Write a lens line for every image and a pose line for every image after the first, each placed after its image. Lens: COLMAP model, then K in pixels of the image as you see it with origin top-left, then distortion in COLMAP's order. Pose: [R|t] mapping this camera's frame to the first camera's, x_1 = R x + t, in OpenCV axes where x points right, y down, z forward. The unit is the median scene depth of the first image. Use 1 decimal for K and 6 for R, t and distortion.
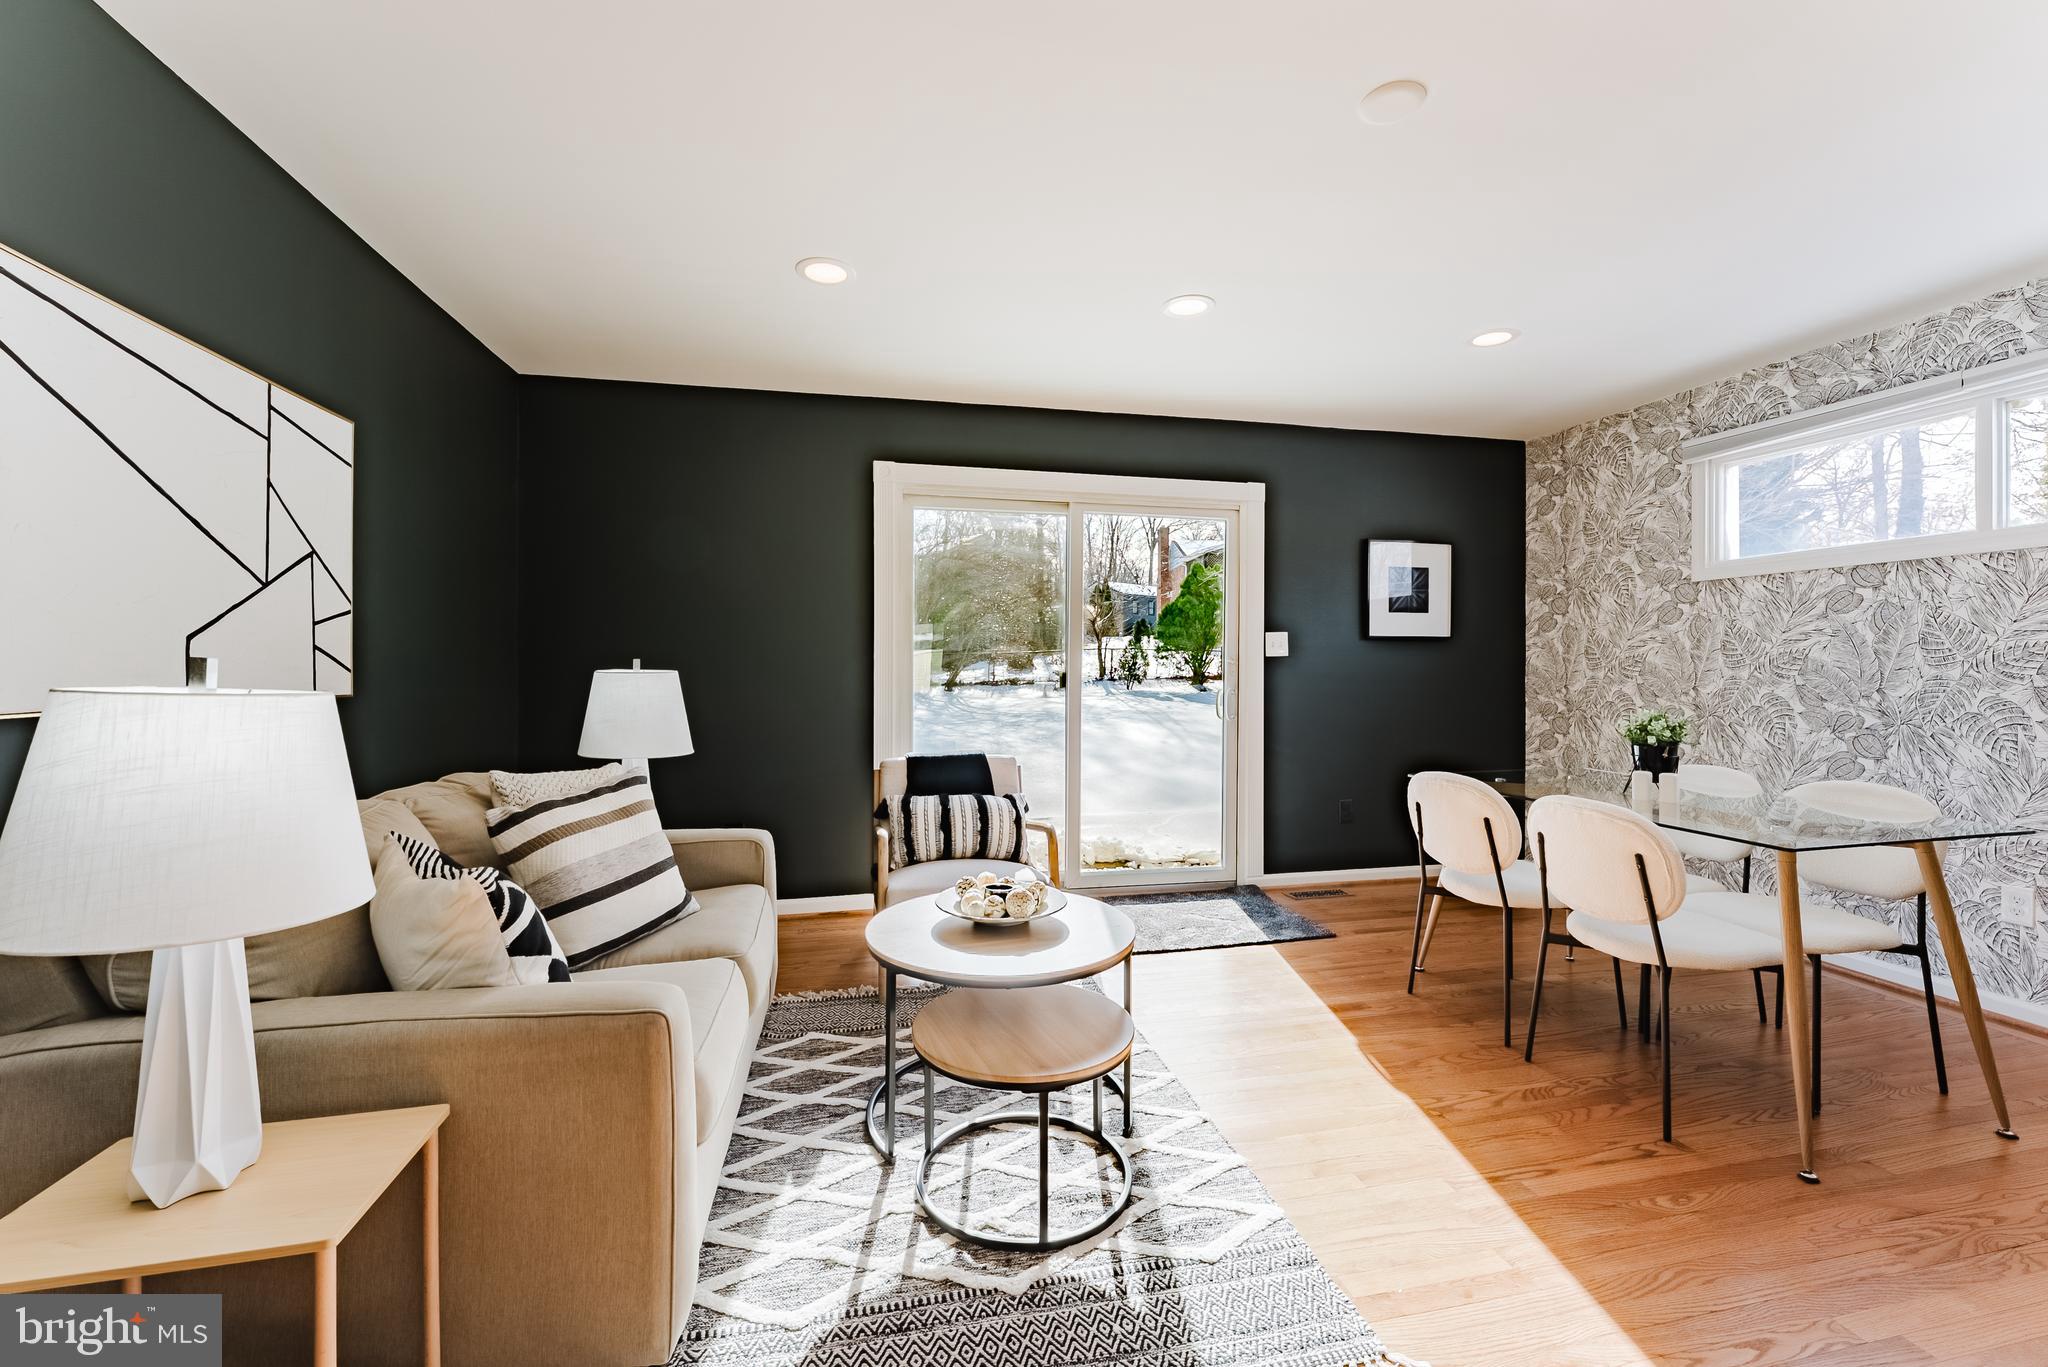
lens RADIAL K [[845.4, 0, 1032.2], [0, 845.4, 675.7], [0, 0, 1]] dist [-0.002693, -0.000306]
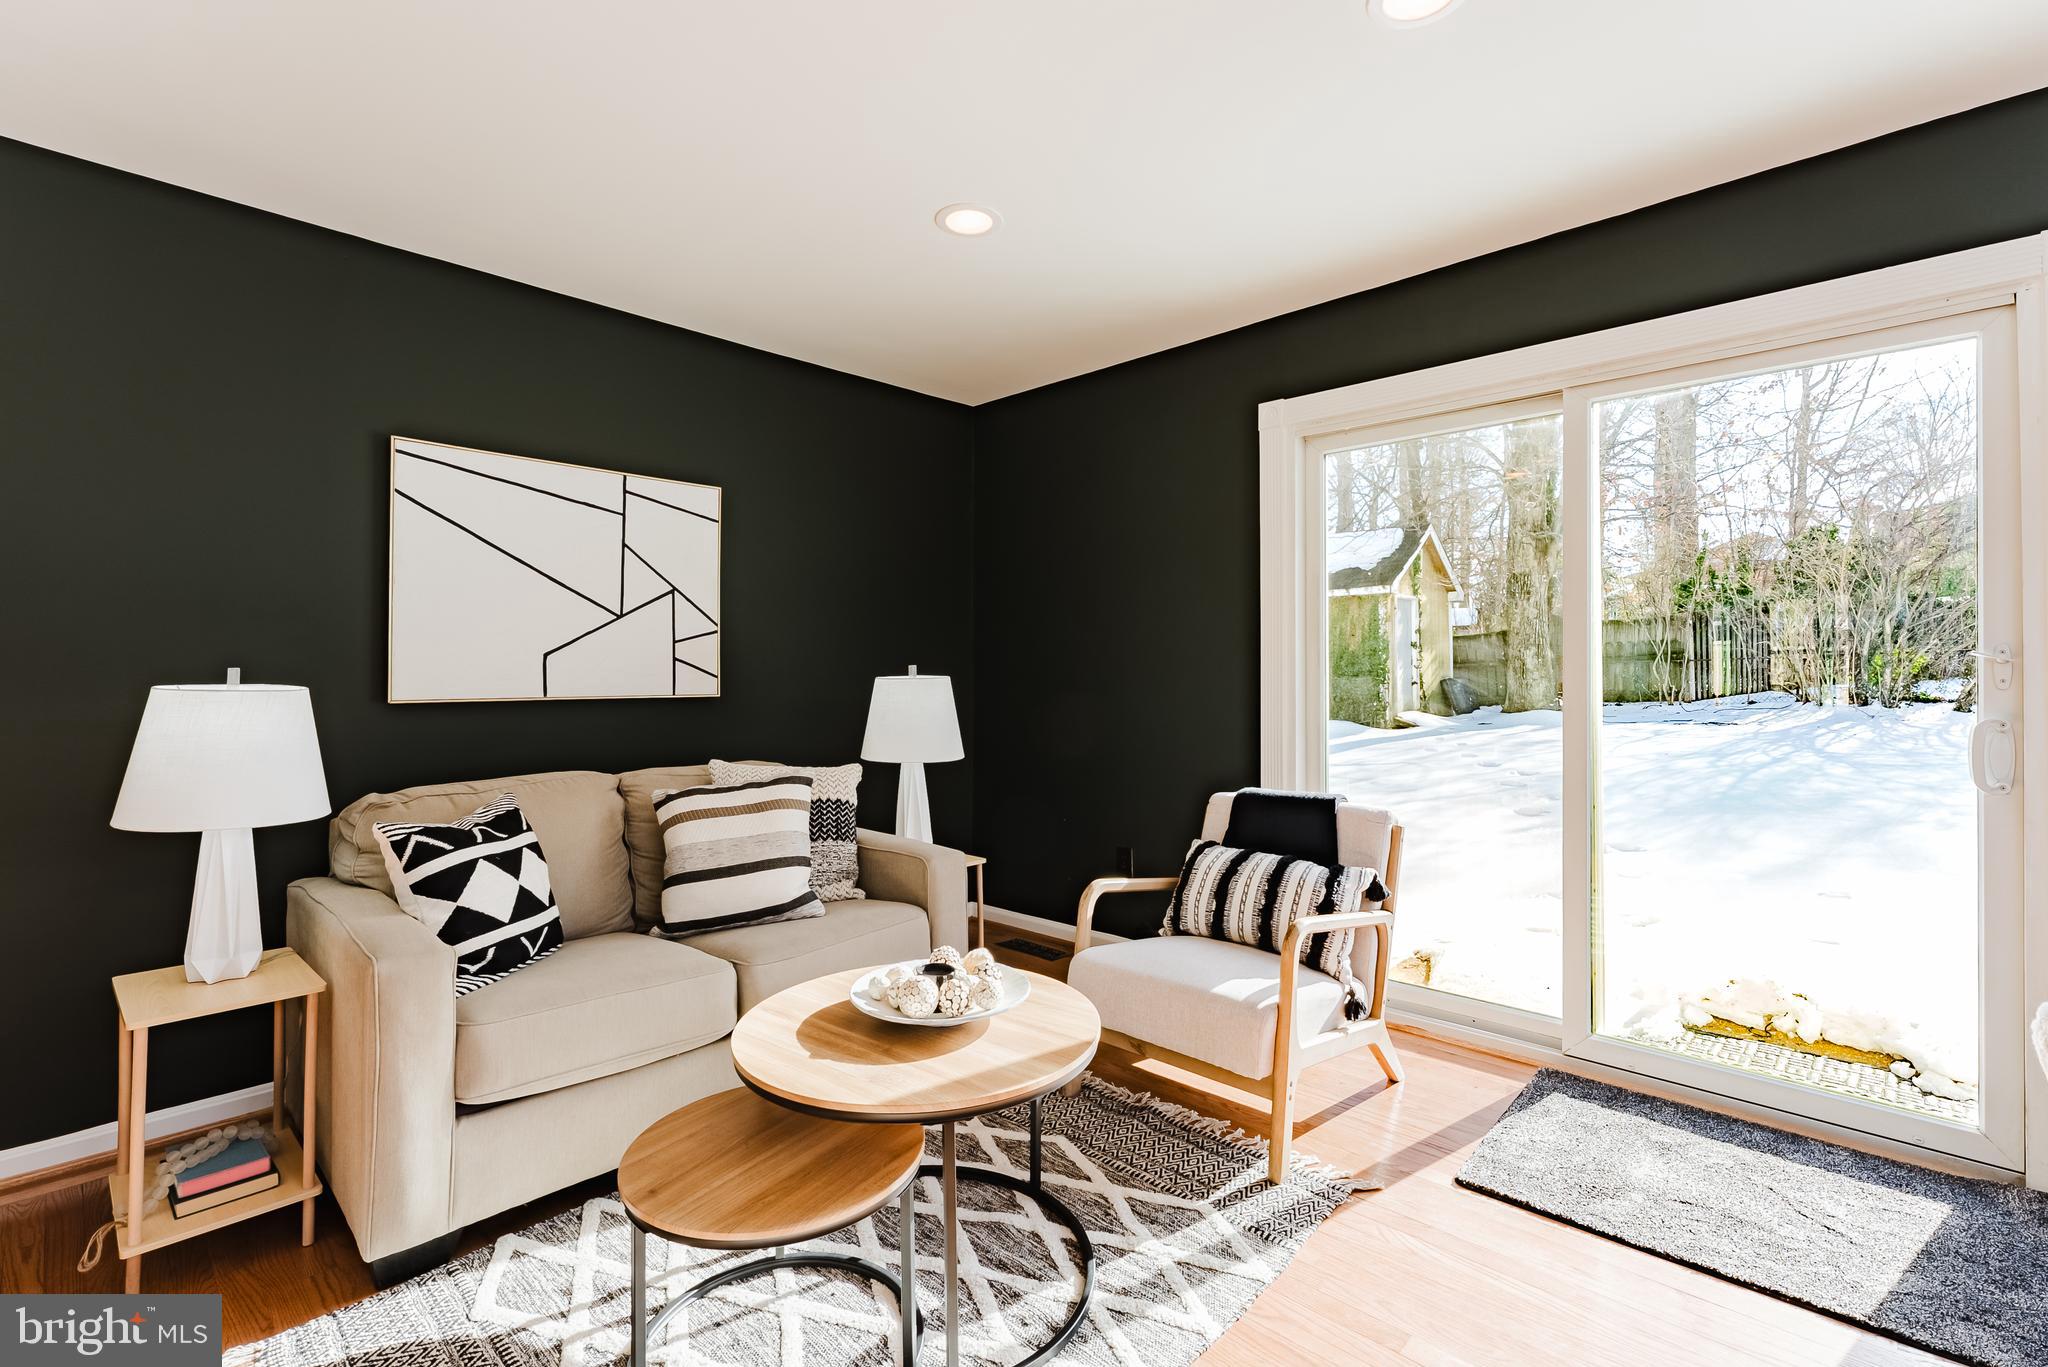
lens RADIAL K [[923.0, 0, 1026.1], [0, 923.0, 676.0], [0, 0, 1]] dist [-0.001257, -0.000207]
pose [[0.548854, -0.001332, -0.835917, 0.668640], [-0.007740, 0.999948, -0.006676, -0.000394], [0.835882, 0.010135, 0.548815, 0.615280]]
